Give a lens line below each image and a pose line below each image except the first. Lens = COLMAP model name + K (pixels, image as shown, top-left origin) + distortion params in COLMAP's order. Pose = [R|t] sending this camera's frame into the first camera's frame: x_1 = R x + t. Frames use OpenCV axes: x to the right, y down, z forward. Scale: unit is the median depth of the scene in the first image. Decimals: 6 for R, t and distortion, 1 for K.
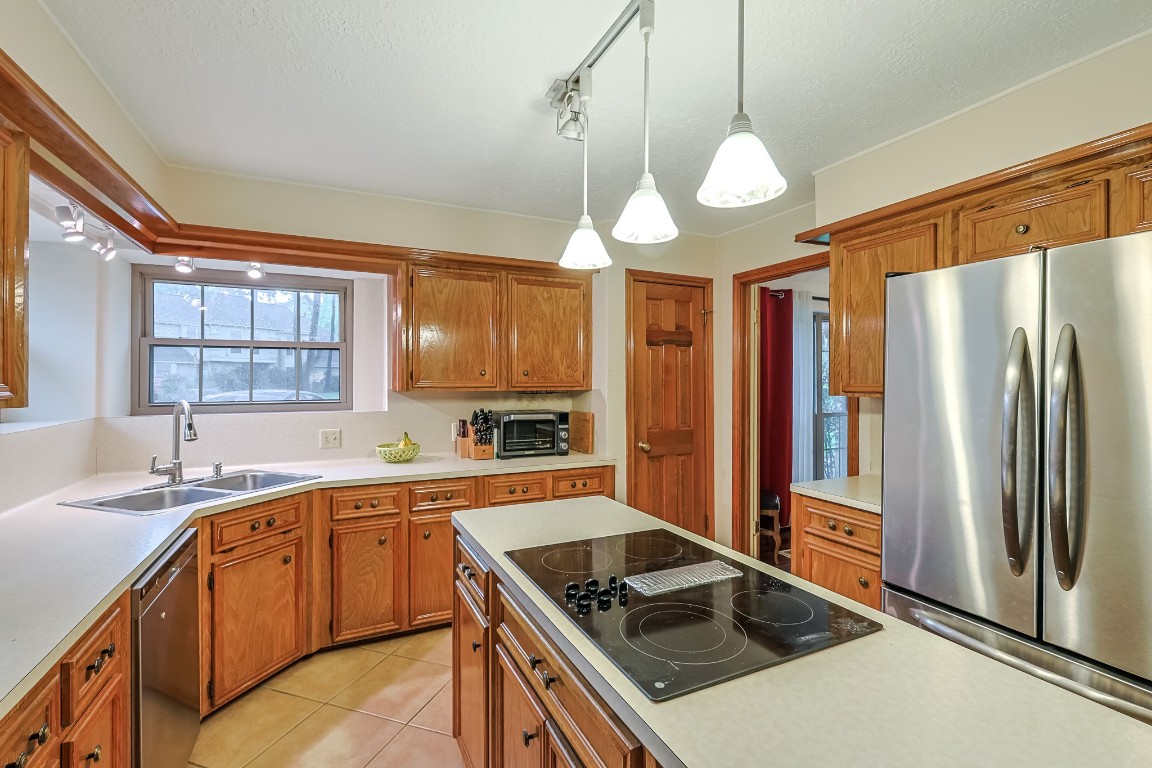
lens RADIAL K [[504.4, 0, 569.9], [0, 504.4, 384.6], [0, 0, 1]] dist [0.003254, 0.000575]
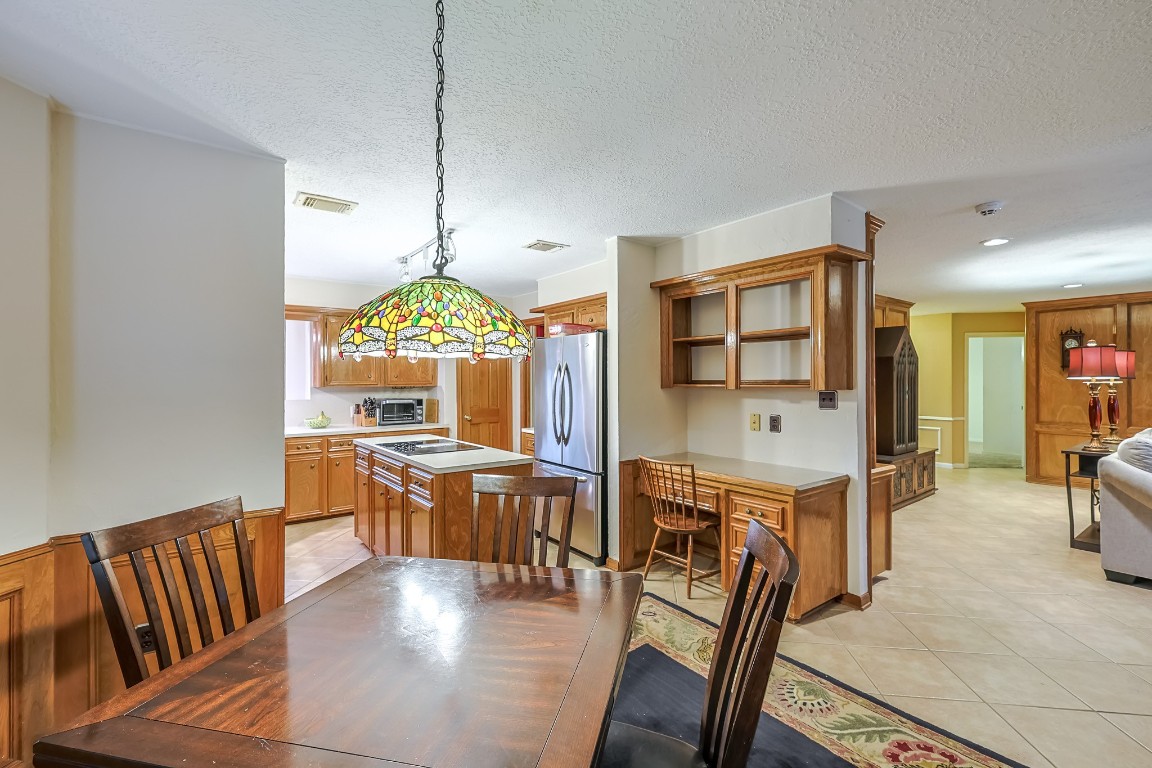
lens RADIAL K [[504.4, 0, 575.1], [0, 504.4, 381.1], [0, 0, 1]] dist [0.003254, 0.000575]
pose [[0.979386, -0.006401, 0.201895, 0.170077], [0.008216, 0.999933, -0.008151, 0.012771], [-0.201829, 0.009642, 0.979373, -0.851592]]
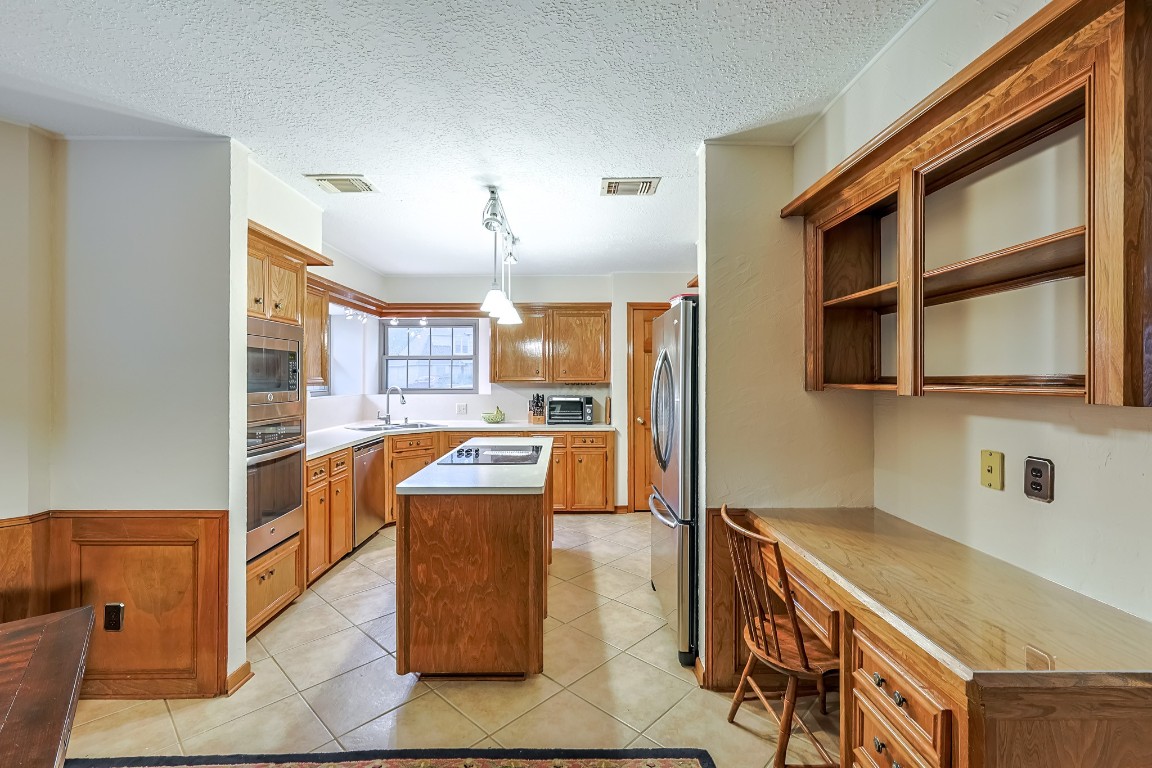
lens RADIAL K [[504.4, 0, 572.3], [0, 504.4, 379.0], [0, 0, 1]] dist [0.003254, 0.000575]
pose [[0.907670, -0.001199, -0.419684, 0.625518], [-0.002246, 0.999968, -0.007715, 0.012419], [0.419680, 0.007945, 0.907638, -0.463648]]
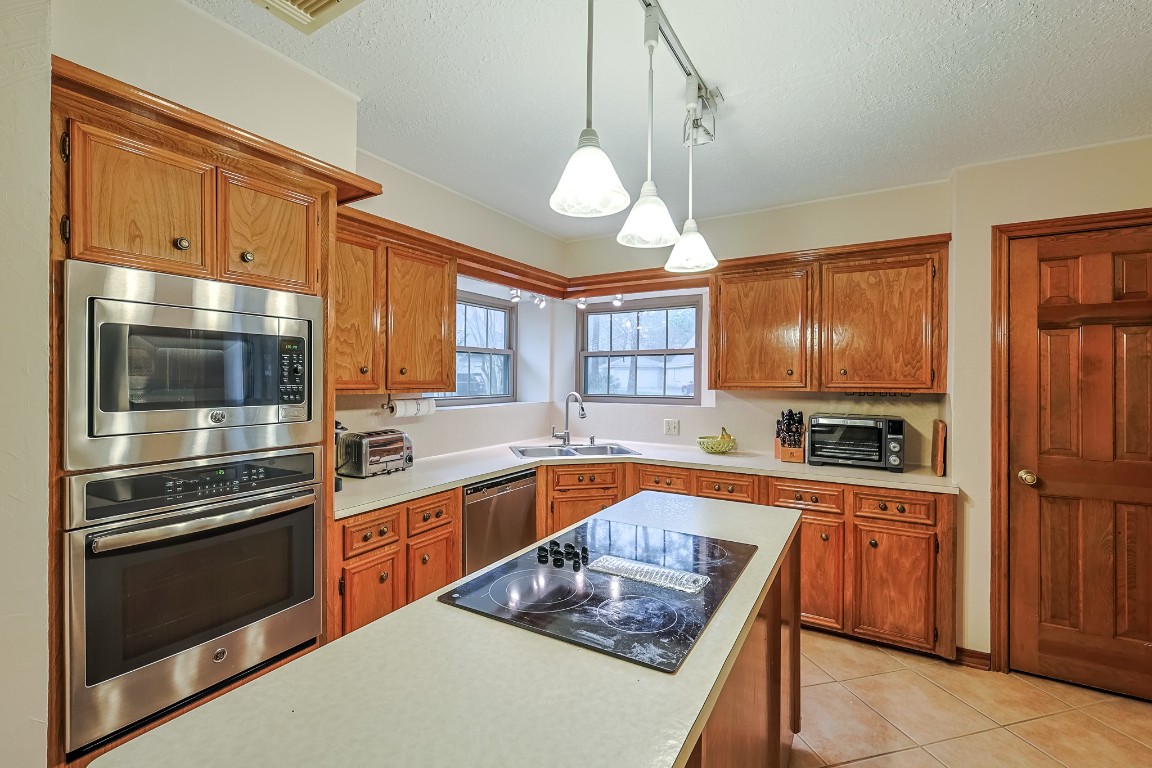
lens RADIAL K [[504.4, 0, 573.3], [0, 504.4, 382.0], [0, 0, 1]] dist [0.003254, 0.000575]
pose [[0.560554, 0.005834, -0.828098, 0.391673], [-0.012124, 0.999926, -0.001163, 0.001181], [0.828029, 0.010692, 0.560583, 0.108435]]
